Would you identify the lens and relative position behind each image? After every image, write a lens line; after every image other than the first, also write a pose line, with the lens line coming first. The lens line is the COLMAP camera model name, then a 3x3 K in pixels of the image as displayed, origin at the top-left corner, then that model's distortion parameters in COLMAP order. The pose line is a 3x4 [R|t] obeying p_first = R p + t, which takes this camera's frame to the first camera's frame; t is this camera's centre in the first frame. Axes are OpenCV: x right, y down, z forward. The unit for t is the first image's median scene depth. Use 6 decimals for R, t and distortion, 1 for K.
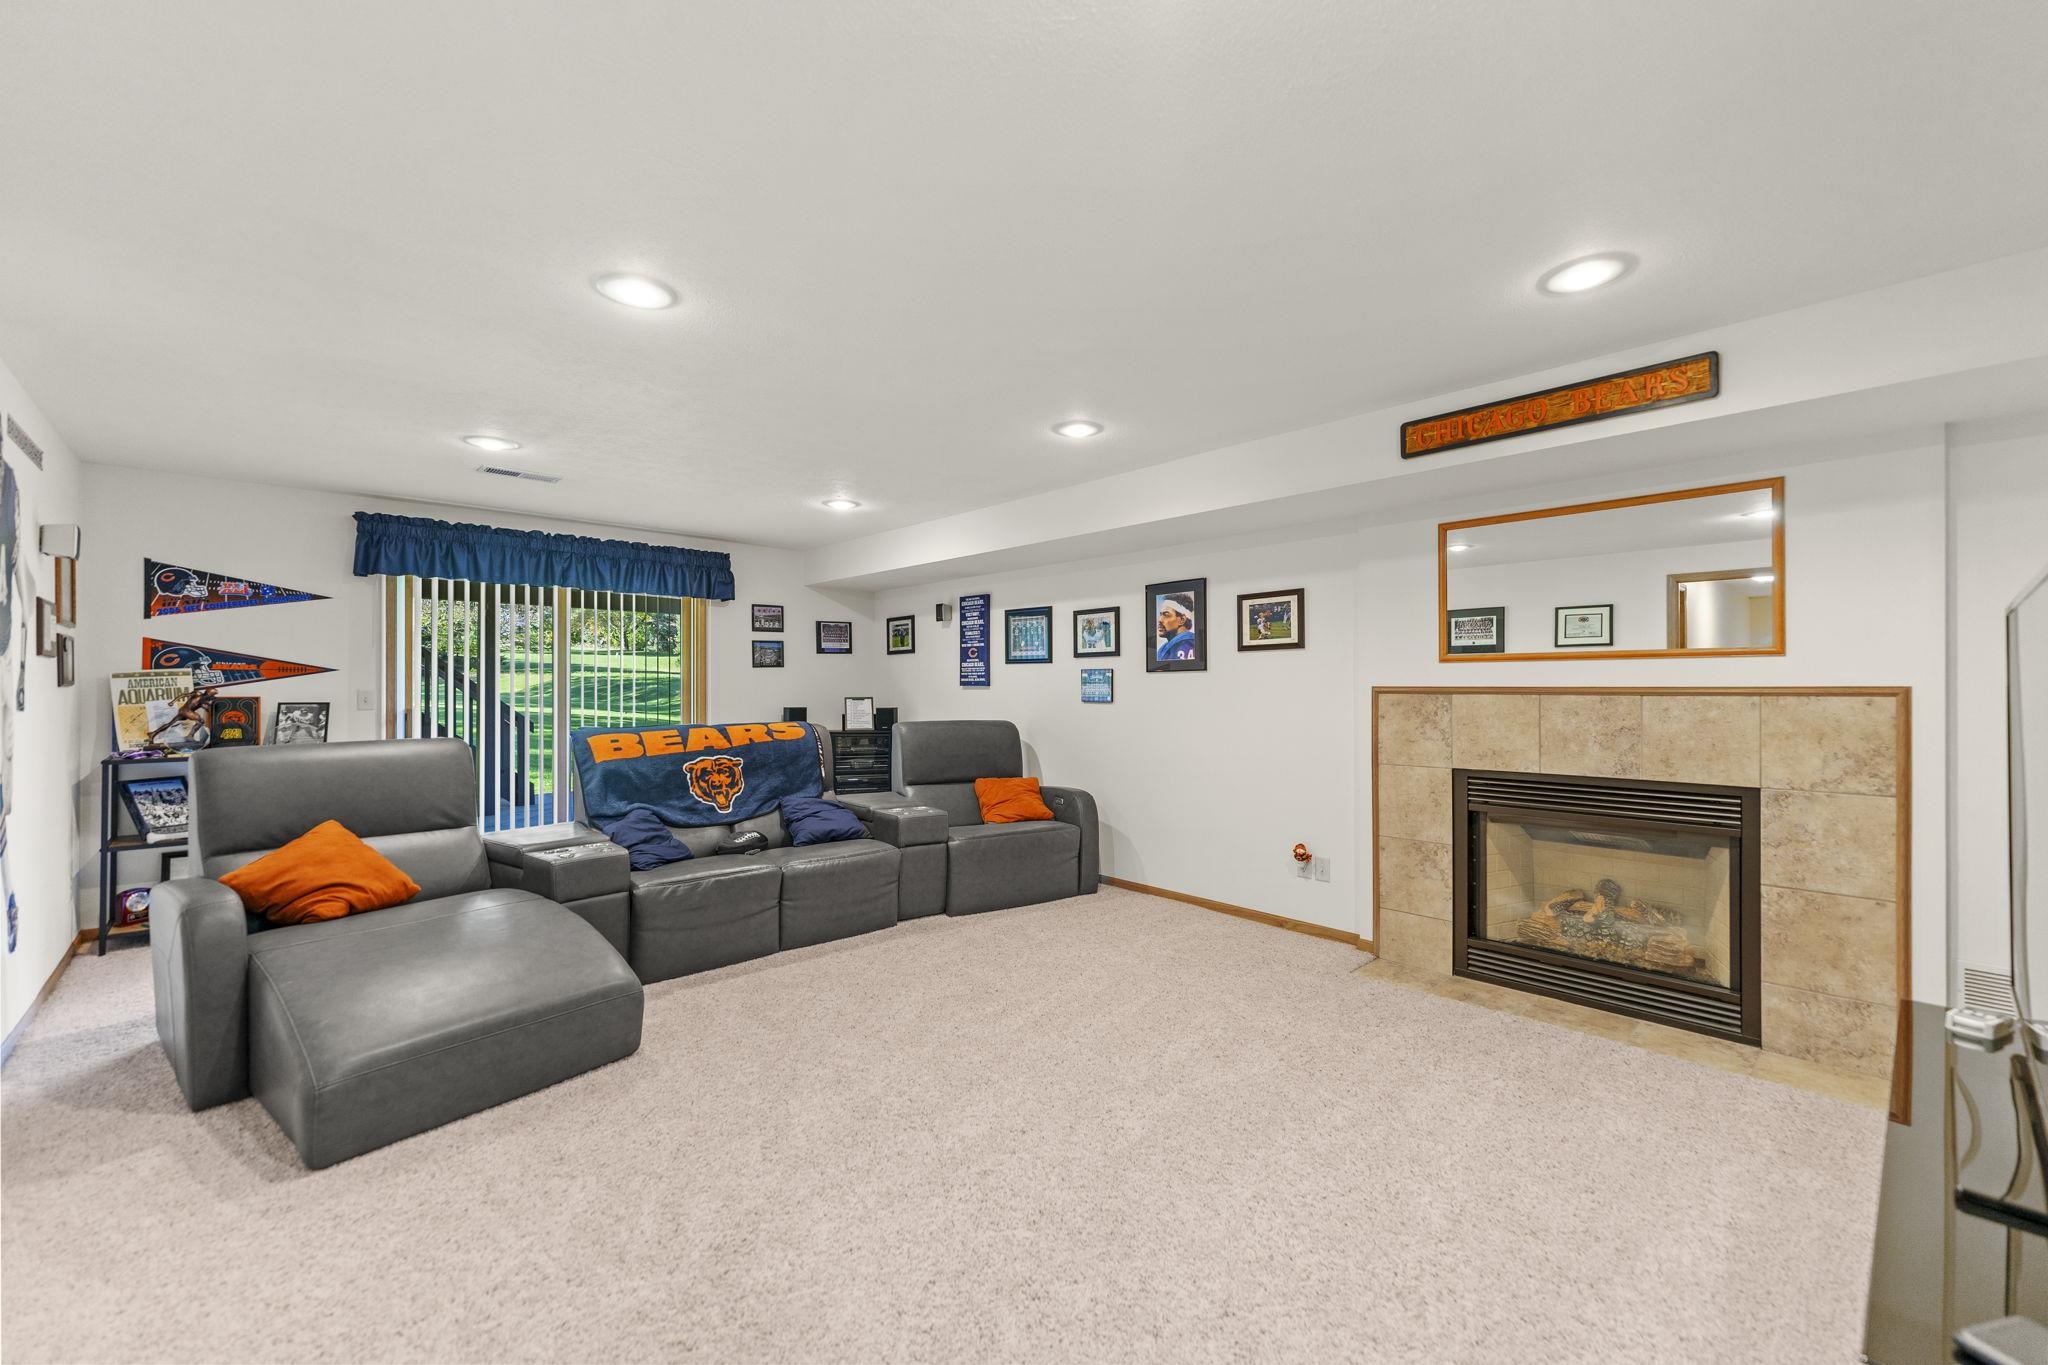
lens RADIAL K [[817.8, 0, 1023.3], [0, 817.8, 684.5], [0, 0, 1]] dist [0.000700, 0.000027]
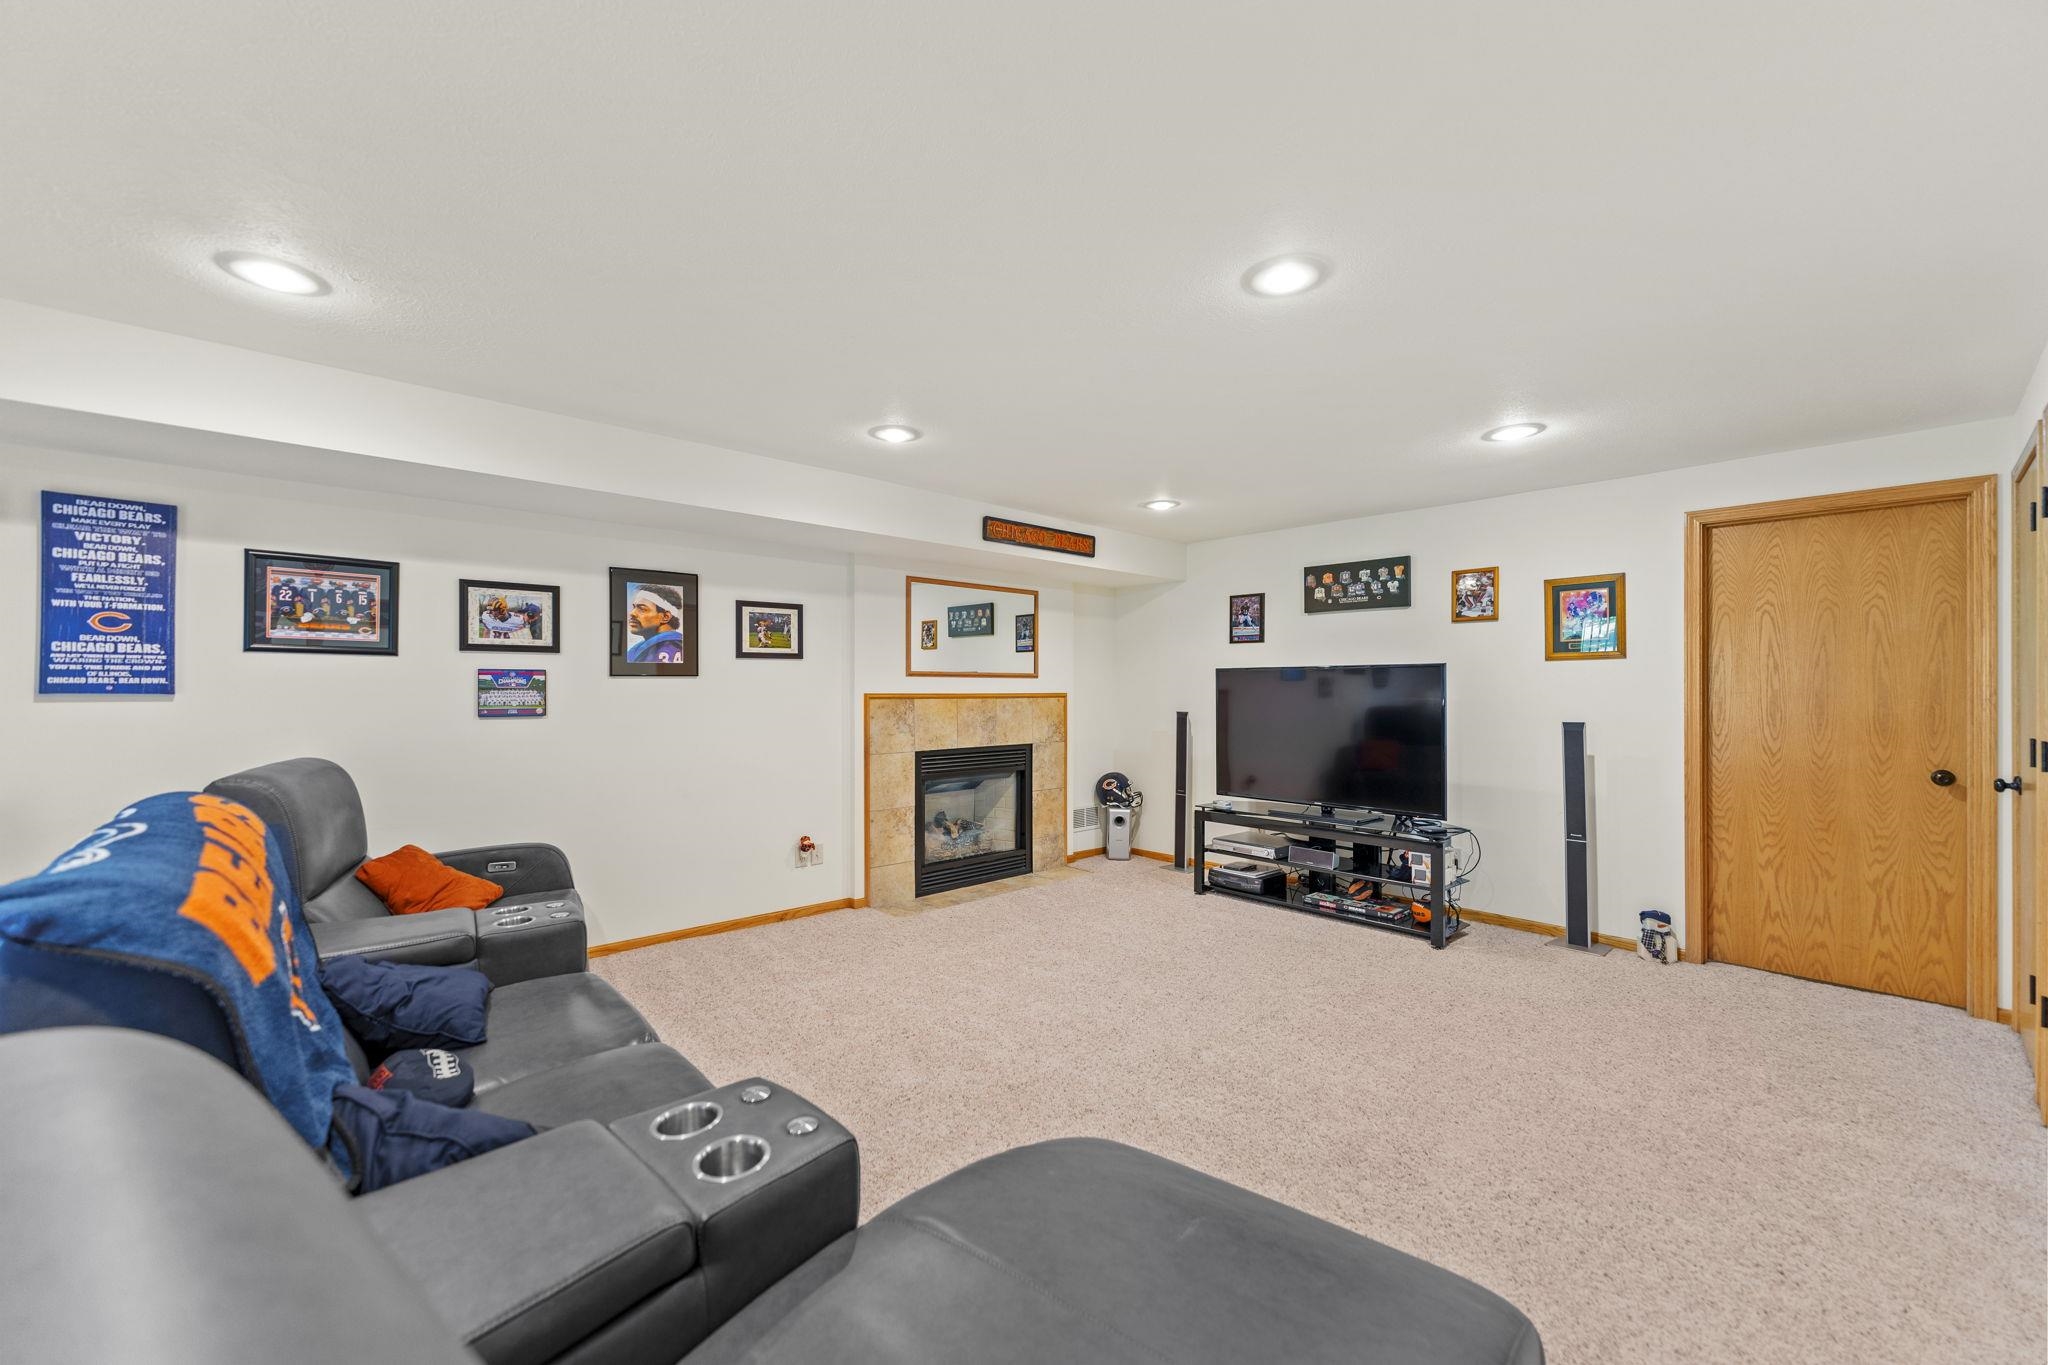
lens RADIAL K [[817.8, 0, 1023.3], [0, 817.8, 684.5], [0, 0, 1]] dist [0.000700, 0.000027]
pose [[-0.006463, 0.008897, 0.999940, -0.681367], [-0.002077, 0.999958, -0.008911, -0.000588], [-0.999977, -0.002134, -0.006444, 0.632430]]
